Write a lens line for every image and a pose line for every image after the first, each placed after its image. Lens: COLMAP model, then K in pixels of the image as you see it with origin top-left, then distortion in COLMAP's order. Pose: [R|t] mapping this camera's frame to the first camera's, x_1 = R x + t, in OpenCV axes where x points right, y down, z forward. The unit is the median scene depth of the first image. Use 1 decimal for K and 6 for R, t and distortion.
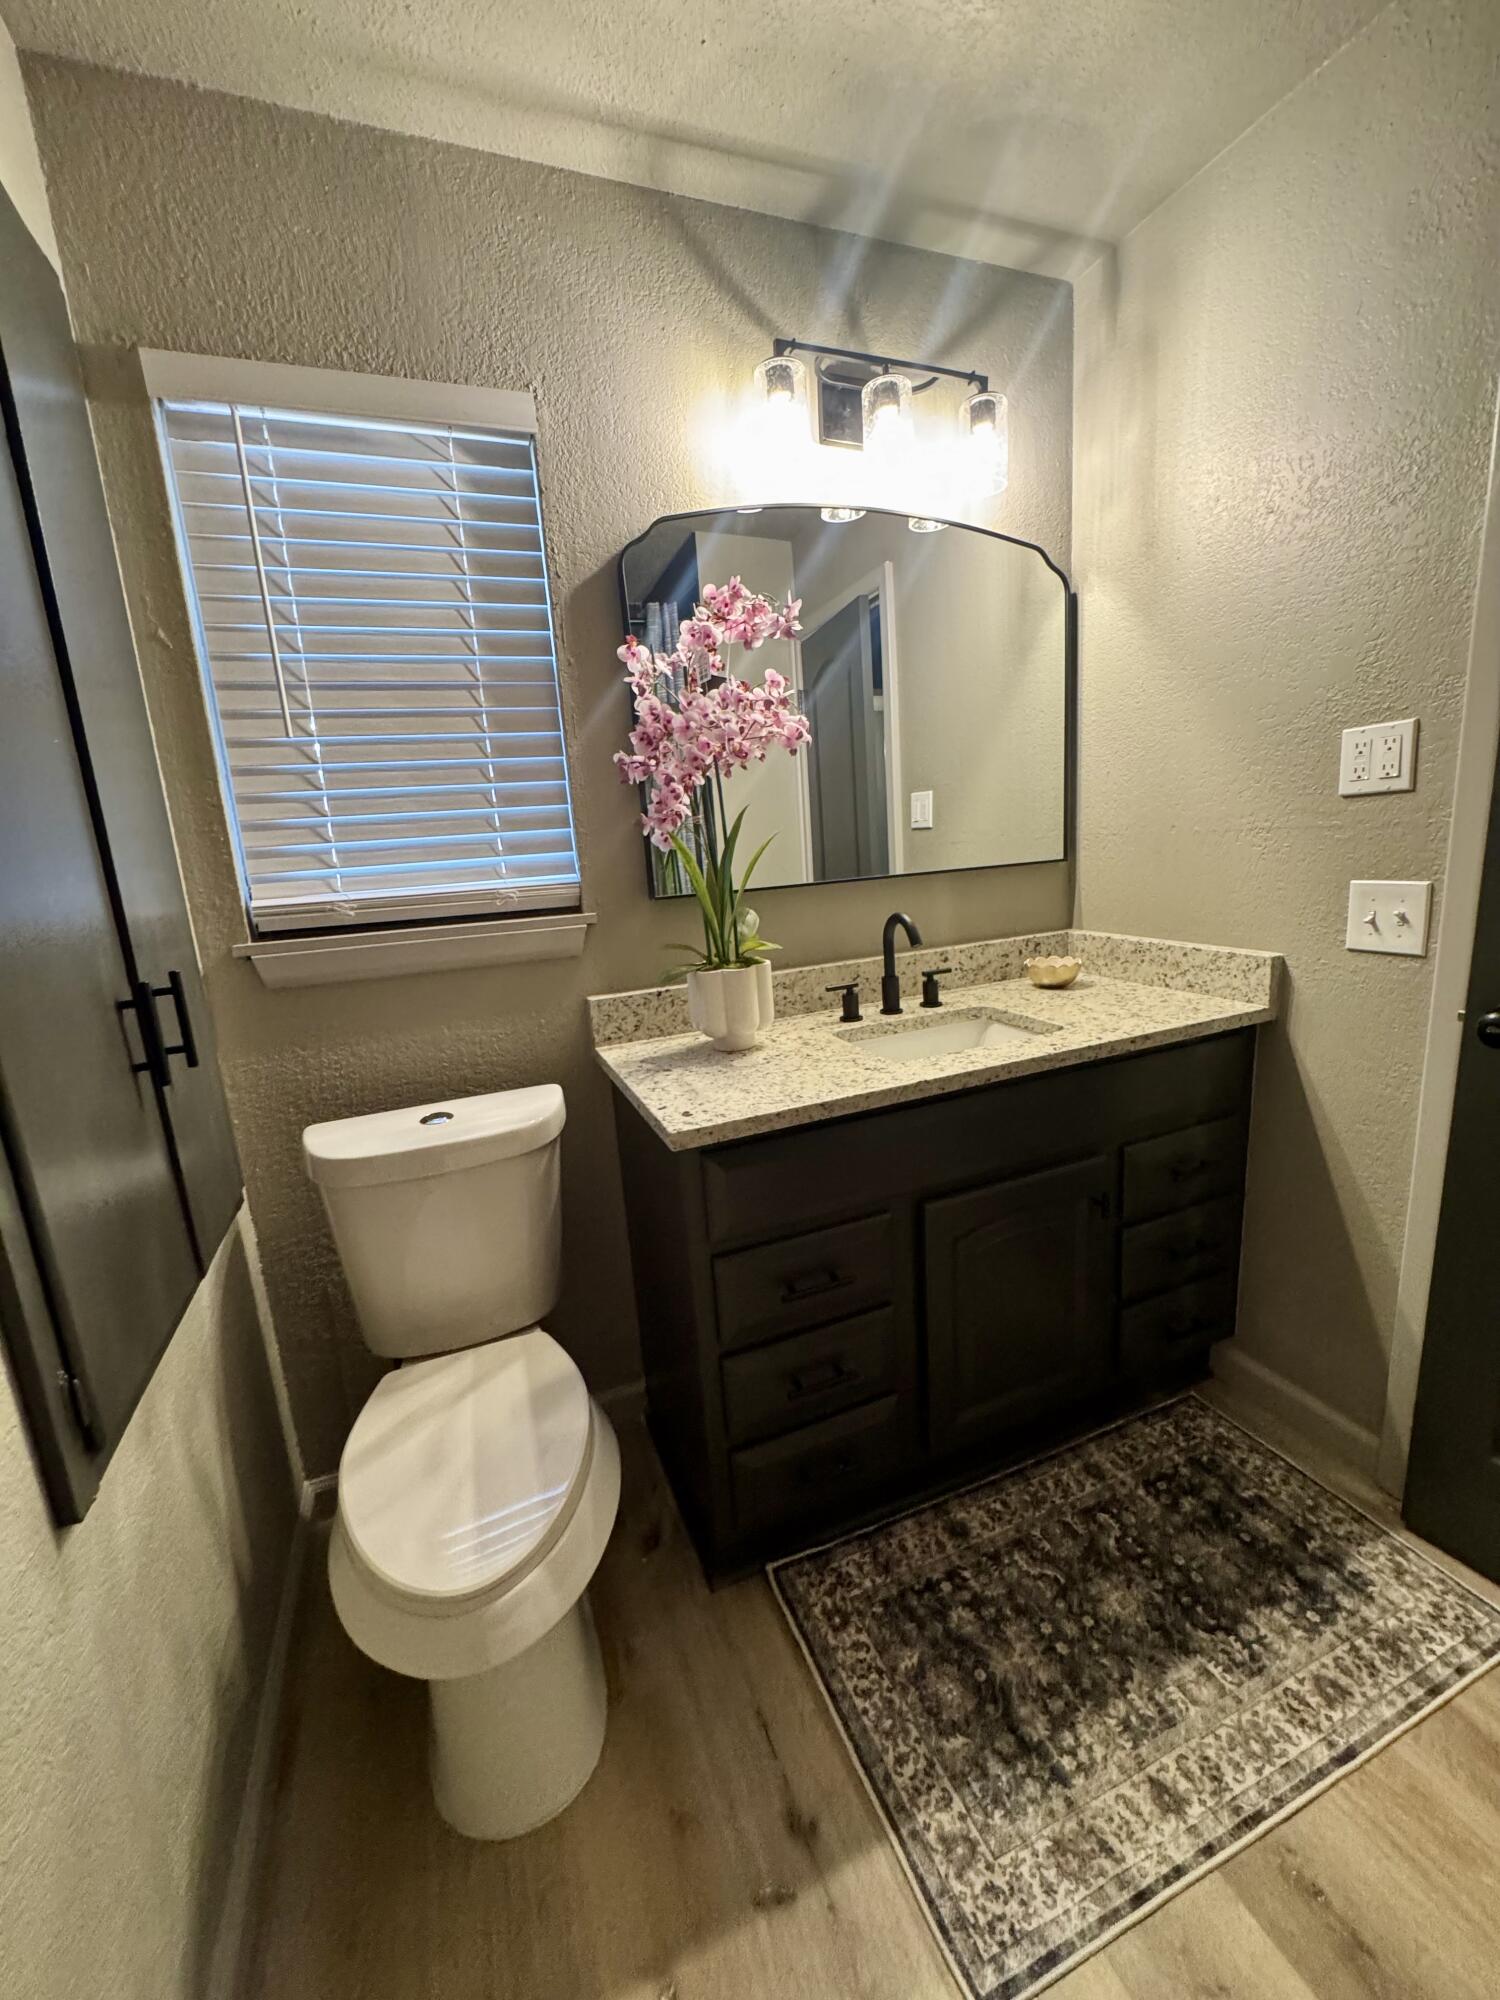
lens RADIAL K [[805.6, 0, 750.1], [0, 805.6, 1000.6], [0, 0, 1]] dist [-0.006086, 0.001016]
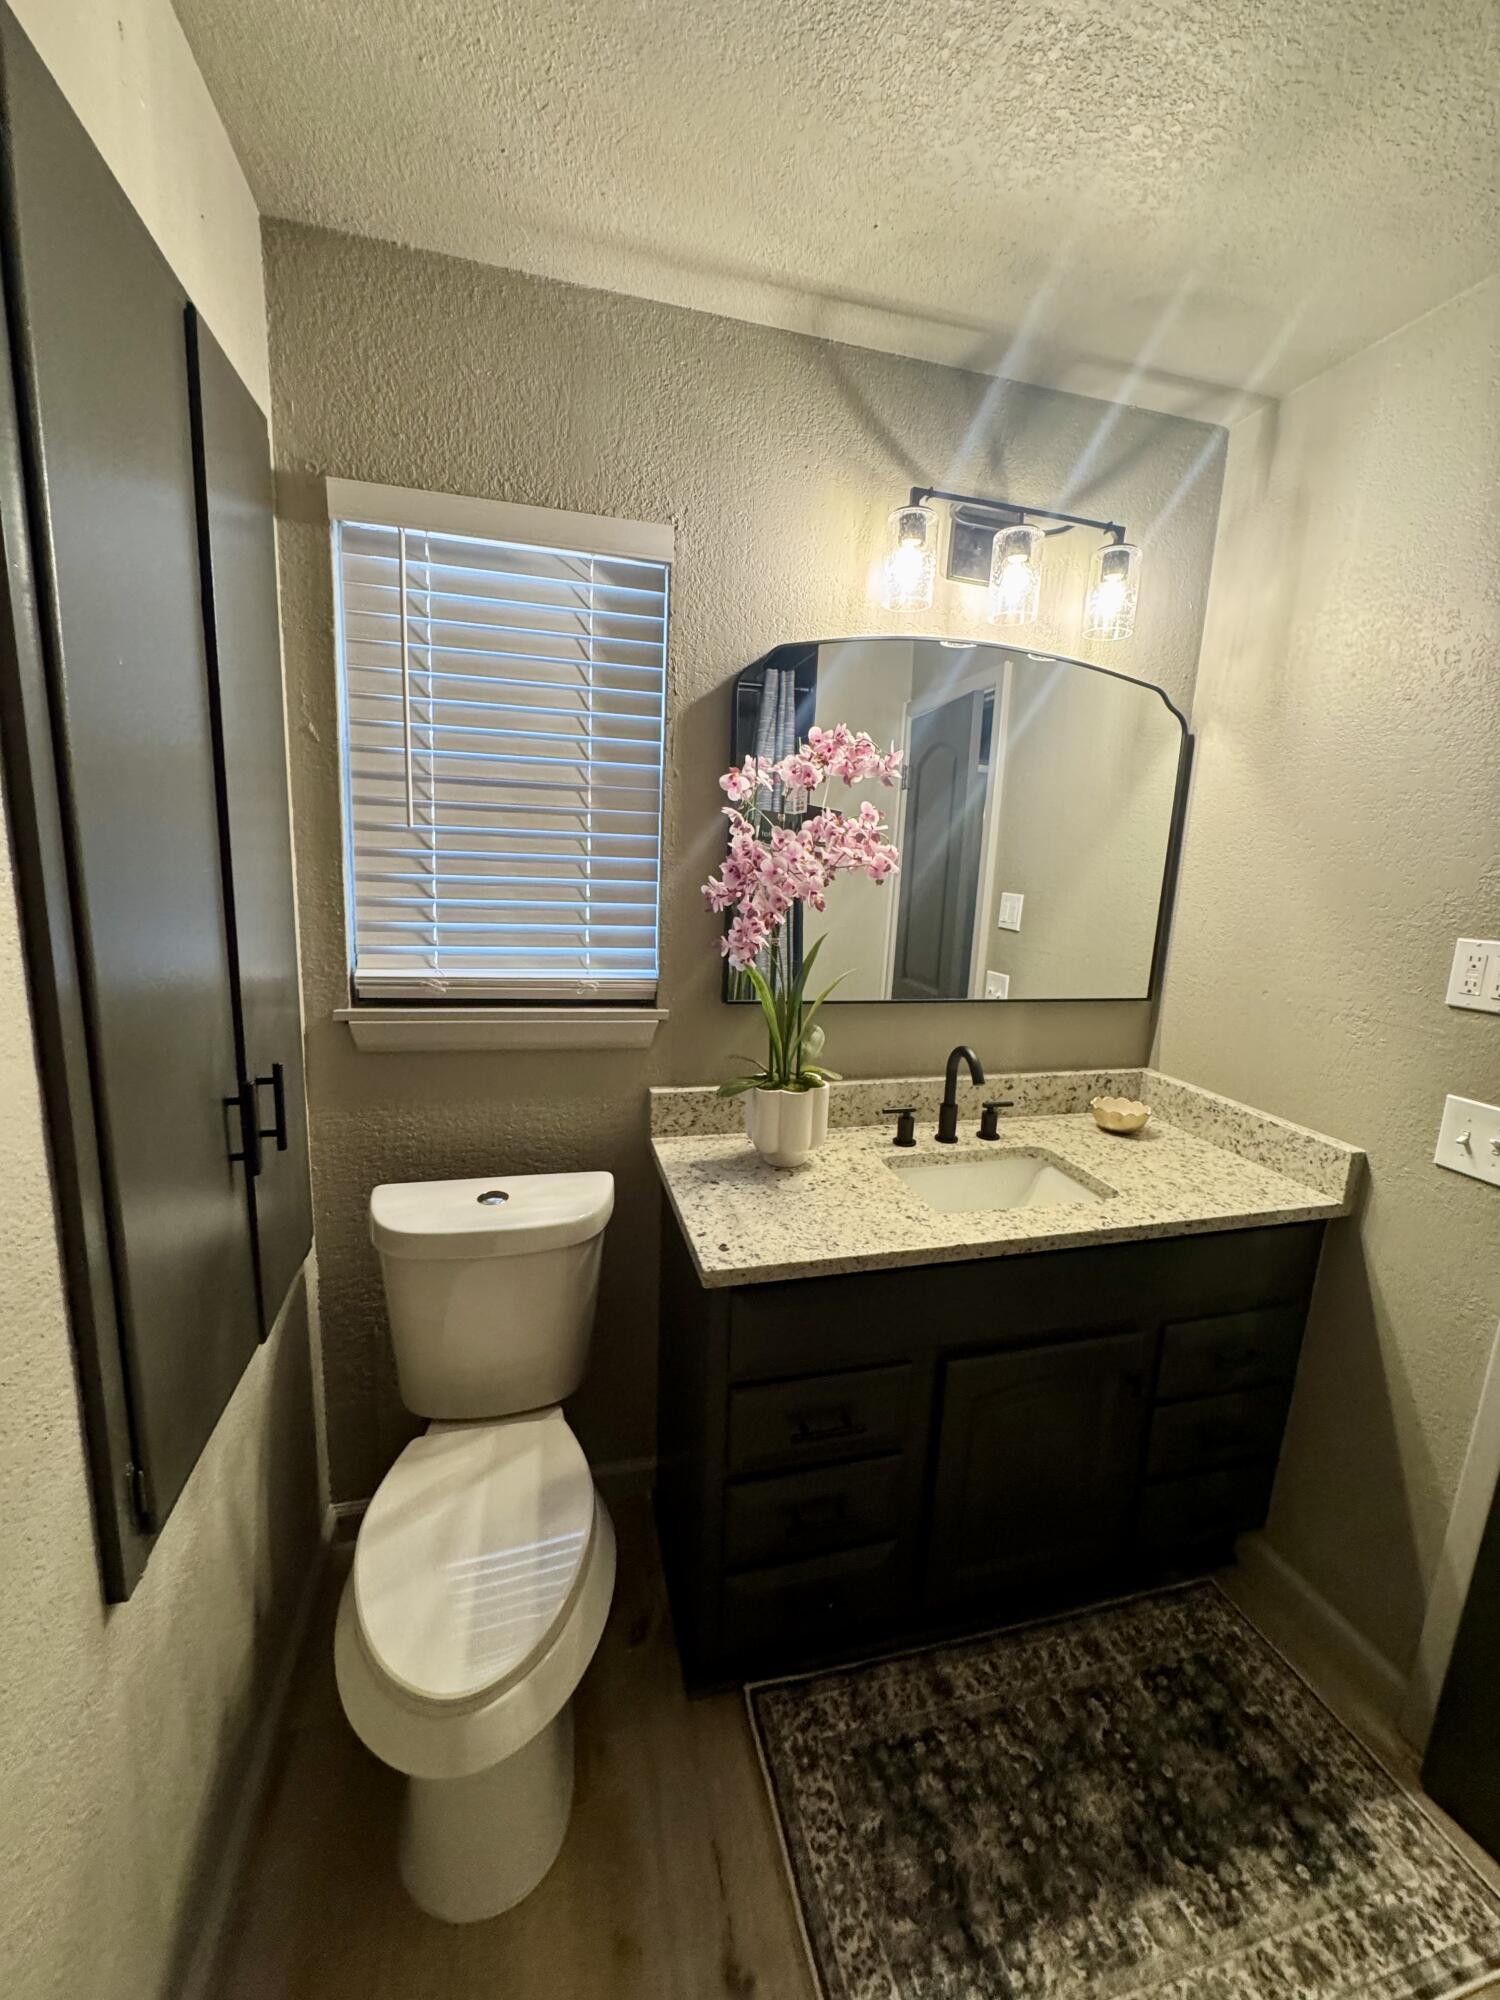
lens RADIAL K [[805.6, 0, 750.2], [0, 805.6, 993.8], [0, 0, 1]] dist [-0.006086, 0.001016]
pose [[0.986704, 0.131085, -0.096082, 0.009808], [-0.132593, 0.991126, -0.009446, -0.153363], [0.093991, 0.022060, 0.995329, -0.025608]]
